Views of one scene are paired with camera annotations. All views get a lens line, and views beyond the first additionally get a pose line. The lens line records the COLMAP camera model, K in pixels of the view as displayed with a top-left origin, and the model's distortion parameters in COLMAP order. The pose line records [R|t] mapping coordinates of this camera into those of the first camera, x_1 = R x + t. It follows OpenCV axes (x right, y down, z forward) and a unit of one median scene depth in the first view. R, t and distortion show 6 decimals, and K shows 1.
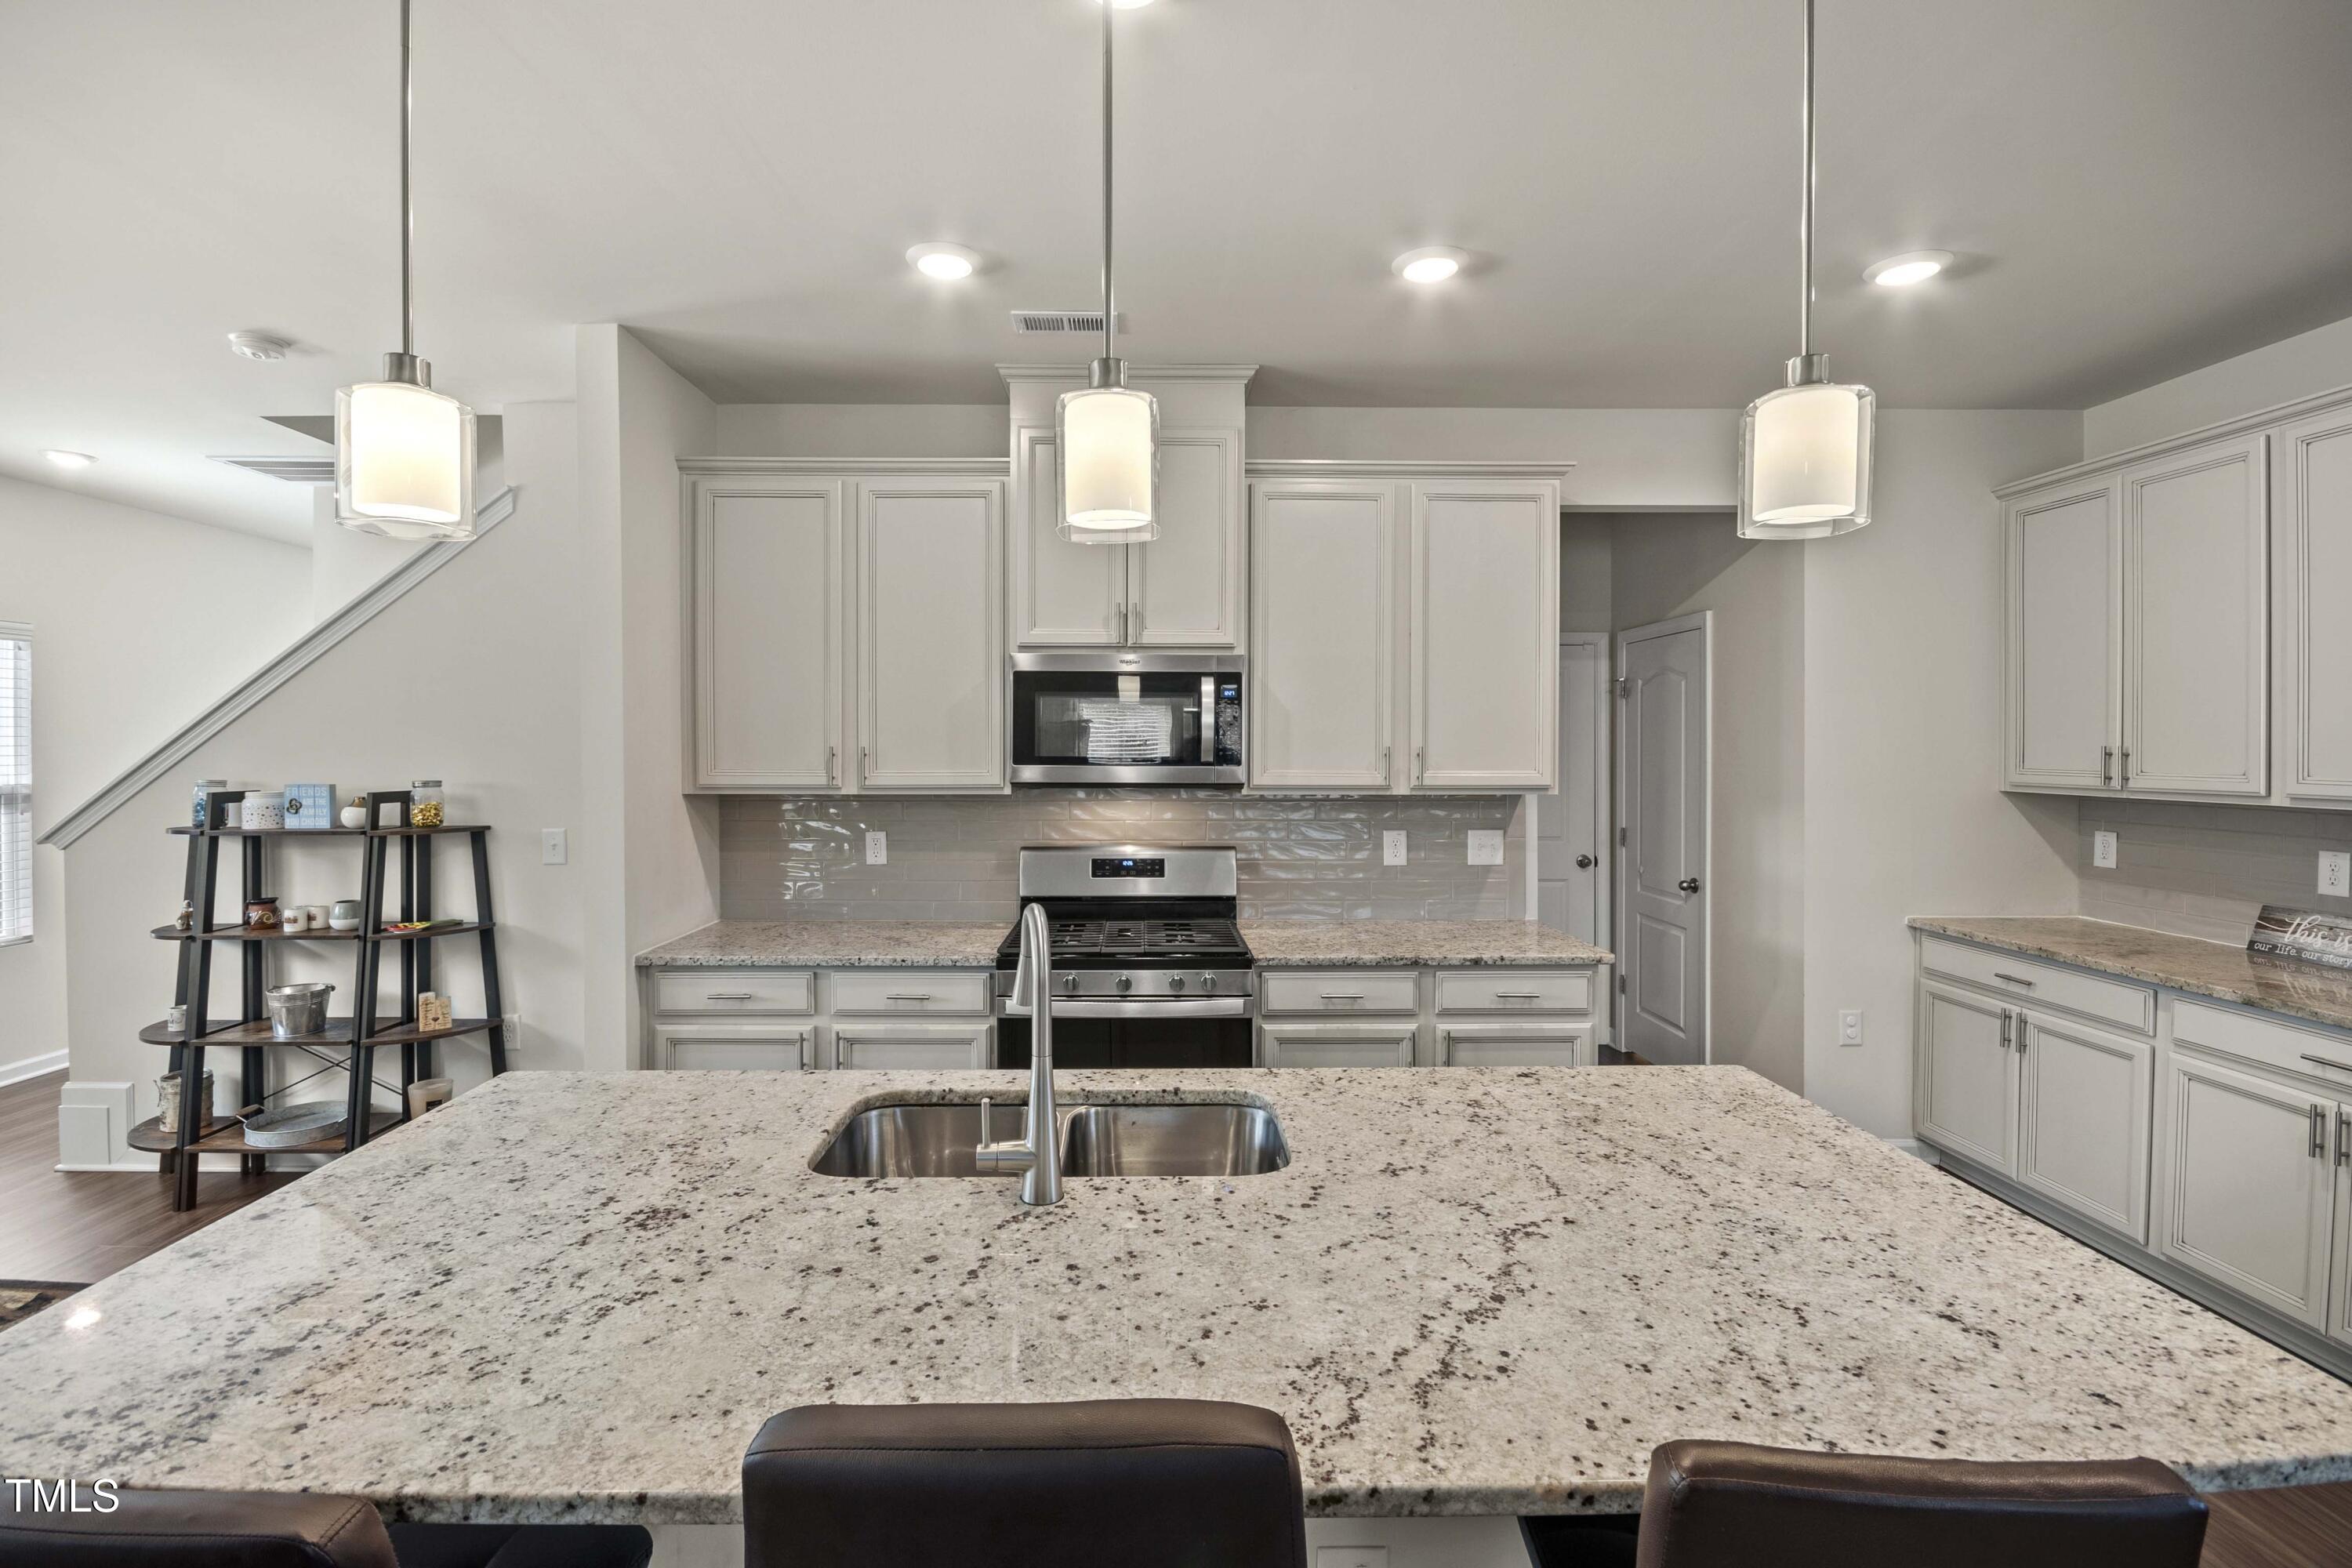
lens RADIAL K [[1038.0, 0, 1153.2], [0, 1038.0, 781.8], [0, 0, 1]] dist [0.005432, -0.004088]
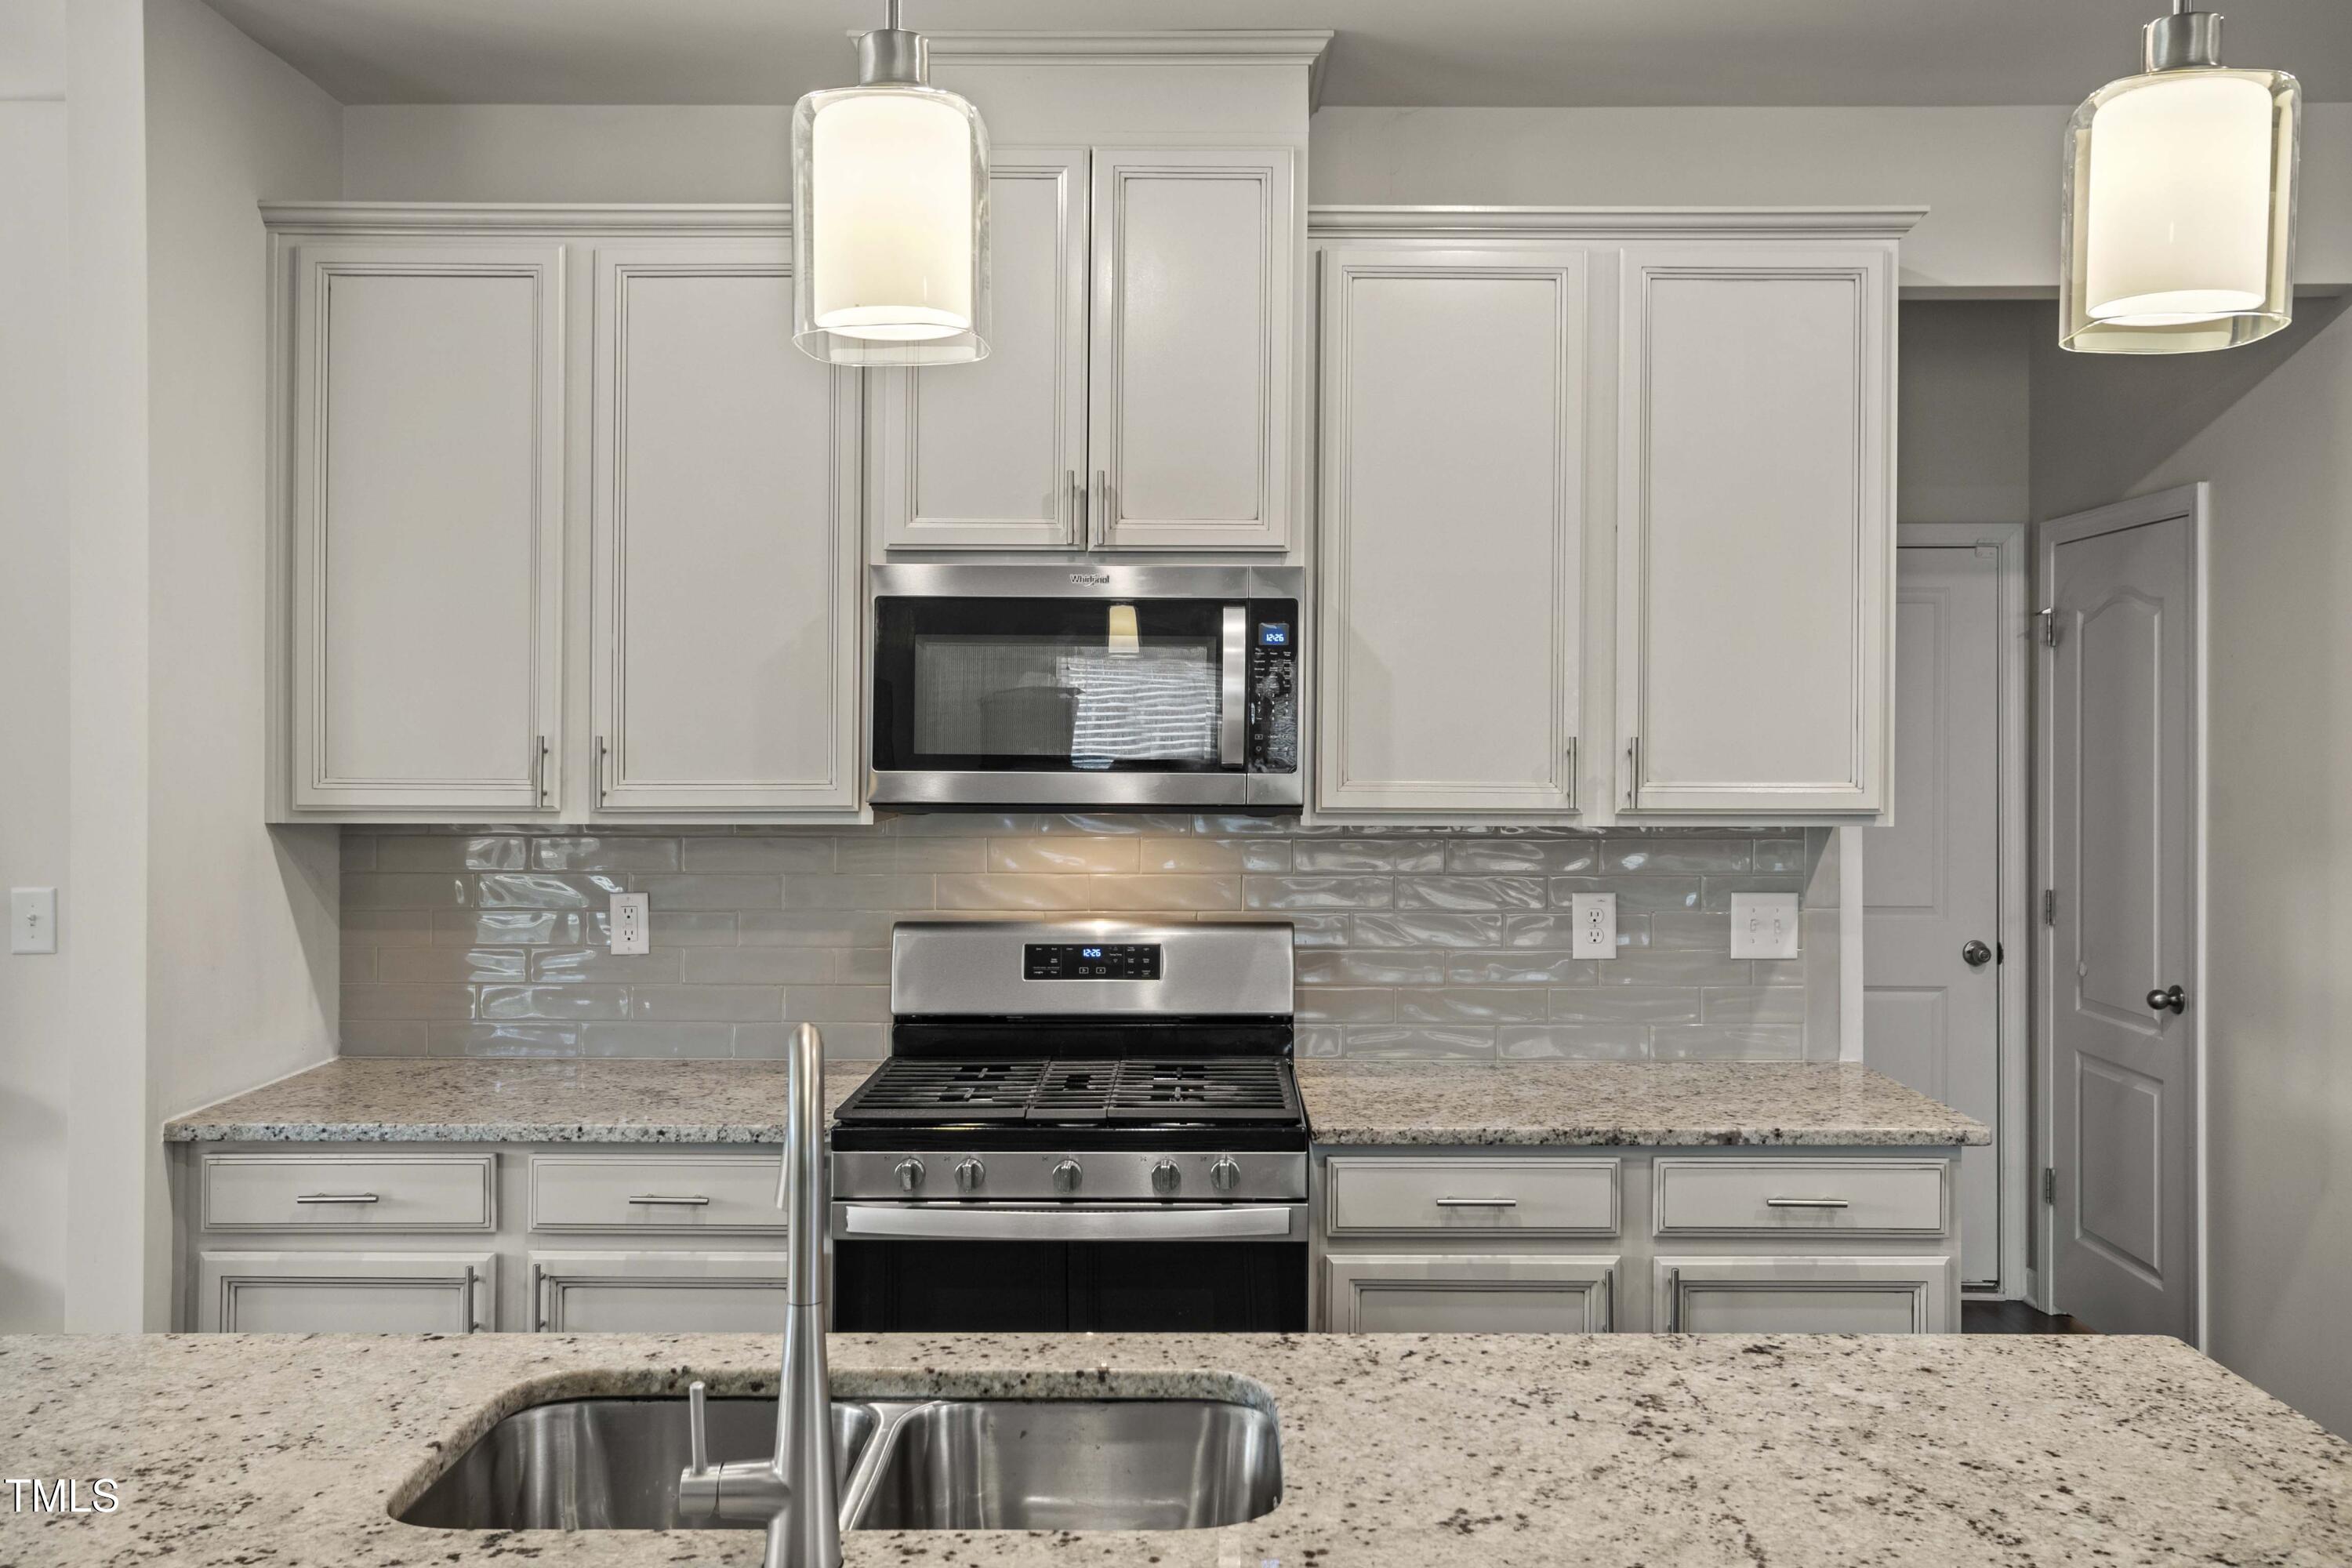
lens RADIAL K [[1943.9, 0, 1194.5], [0, 1943.9, 769.6], [0, 0, 1]] dist [0.018189, 0.008878]
pose [[0.999845, 0.001412, -0.017547, 0.050349], [-0.001713, 0.999852, -0.017136, 0.000555], [0.017520, 0.017164, 0.999699, -0.009196]]
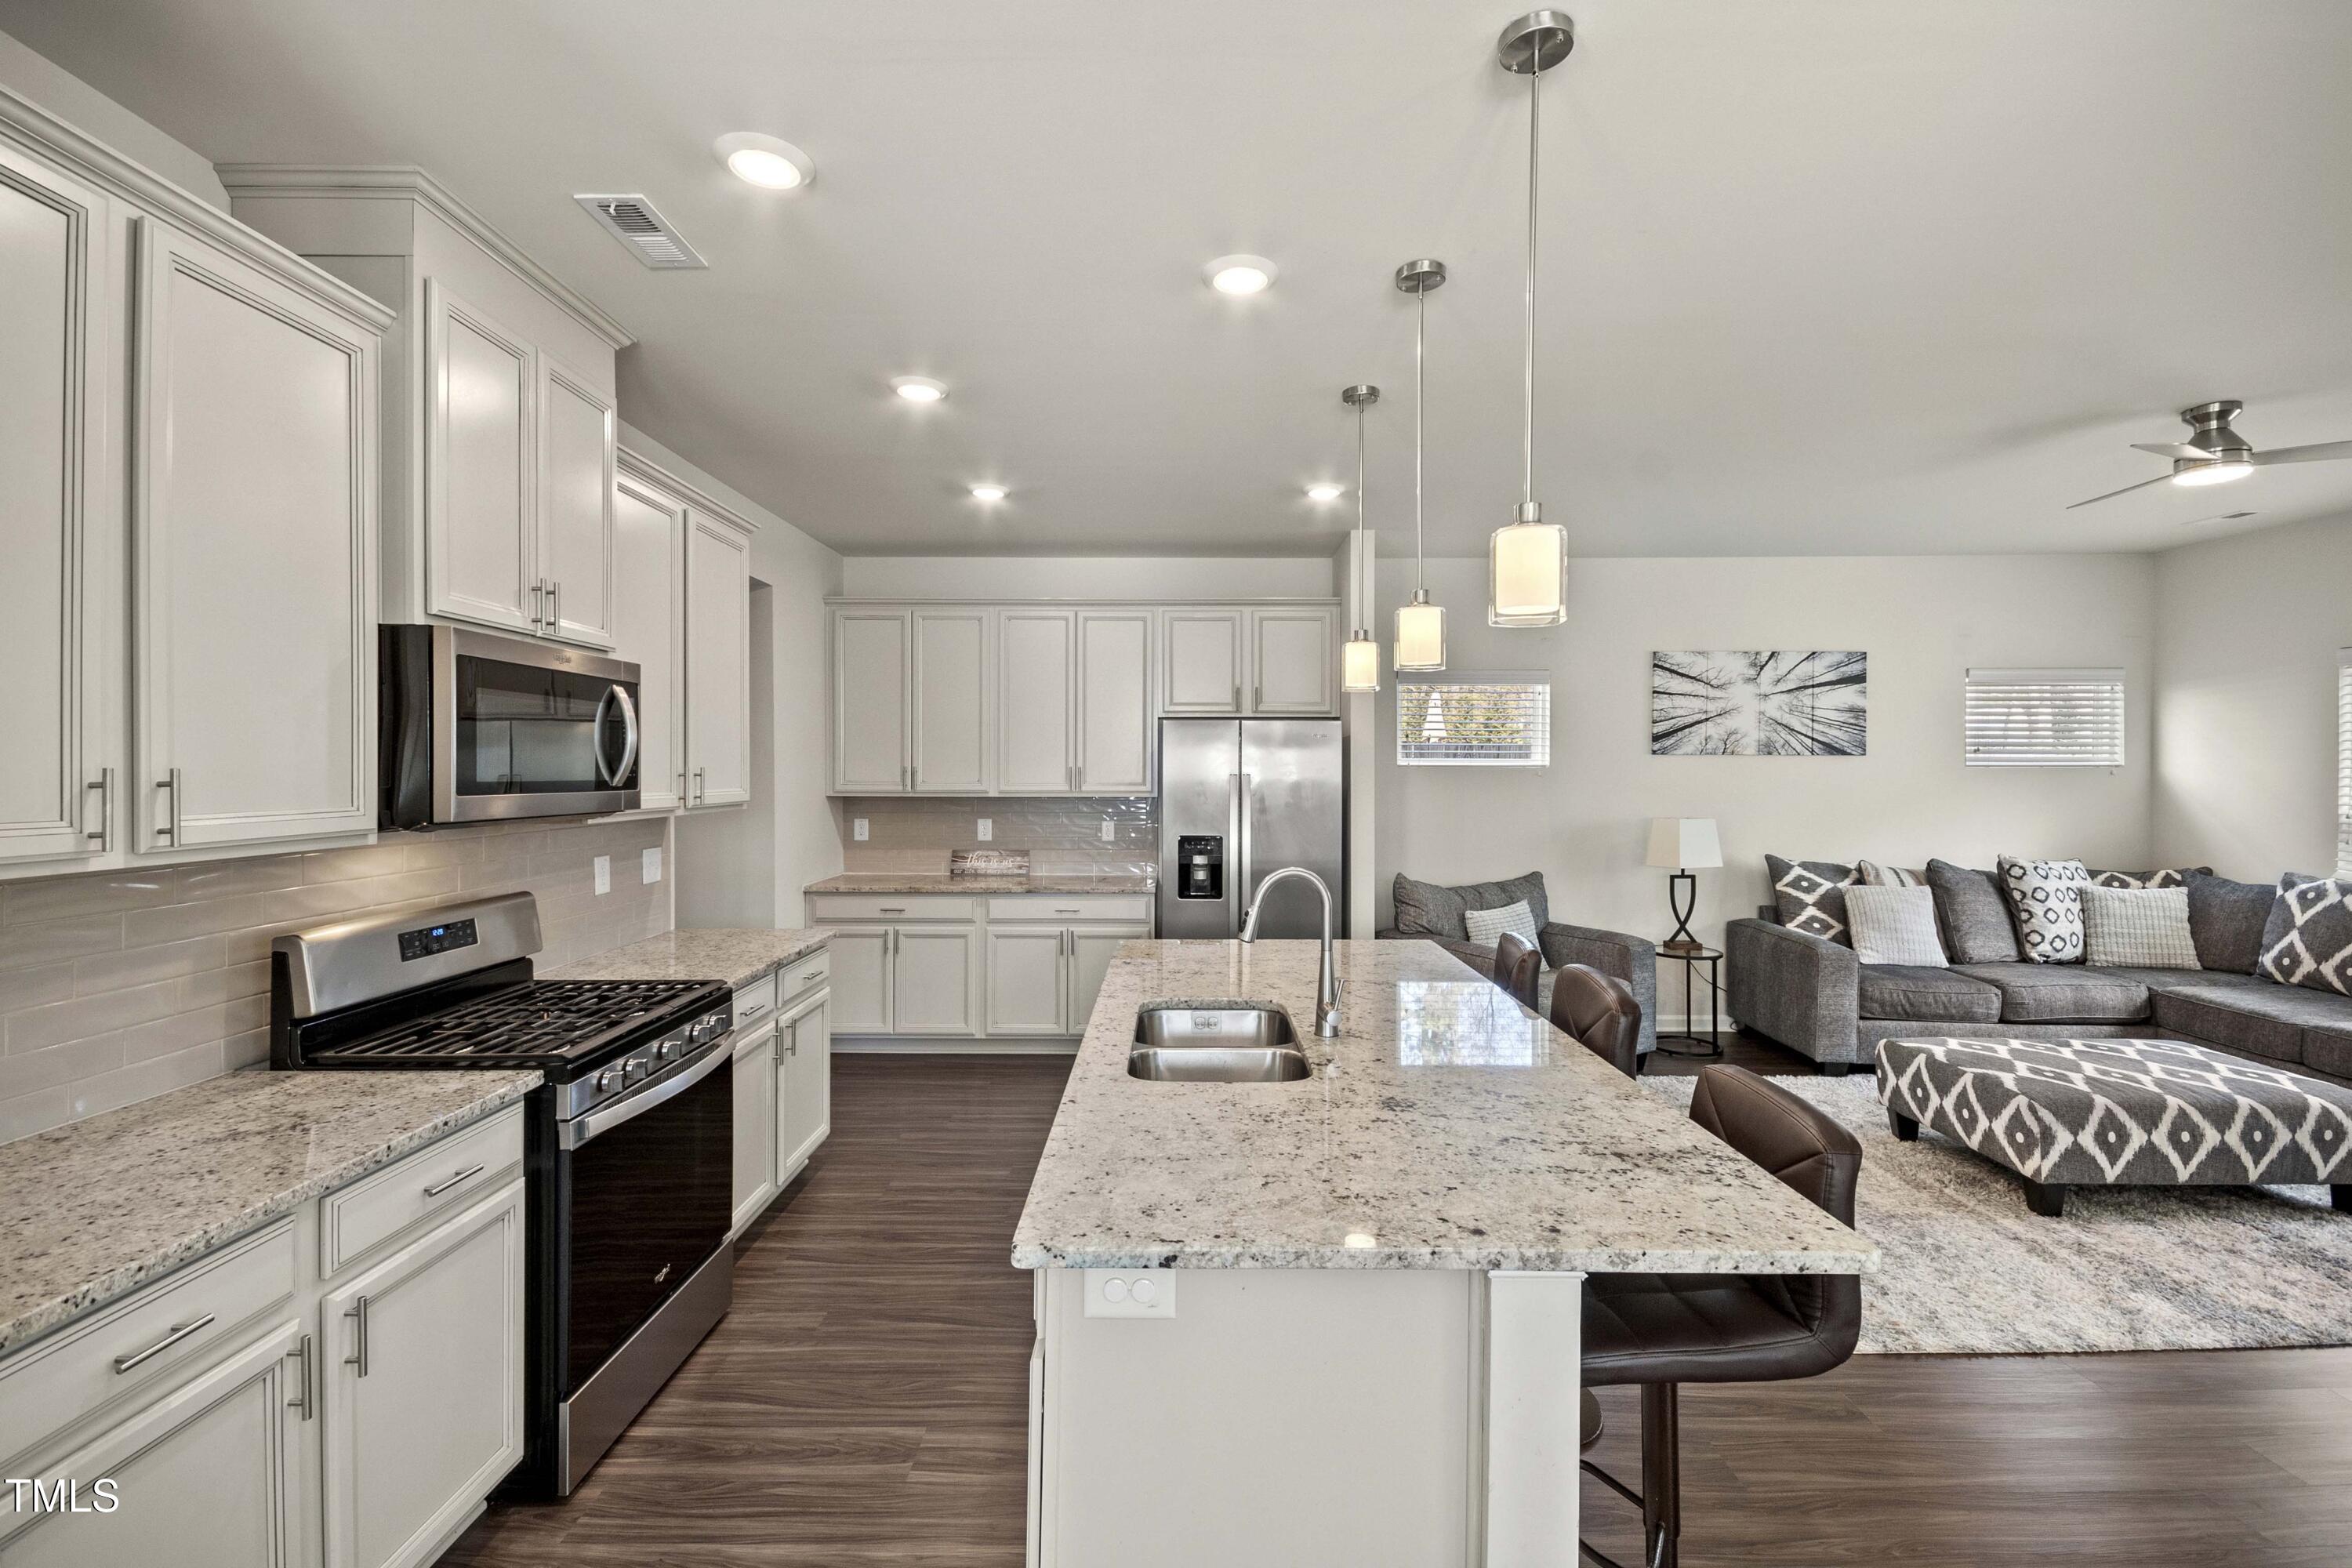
lens RADIAL K [[1038.0, 0, 1170.0], [0, 1038.0, 767.5], [0, 0, 1]] dist [0.005432, -0.004088]
pose [[0.013446, -0.000506, 0.999909, -0.785441], [0.035689, 0.999363, 0.000026, -0.017078], [-0.999272, 0.035686, 0.013455, 0.533284]]
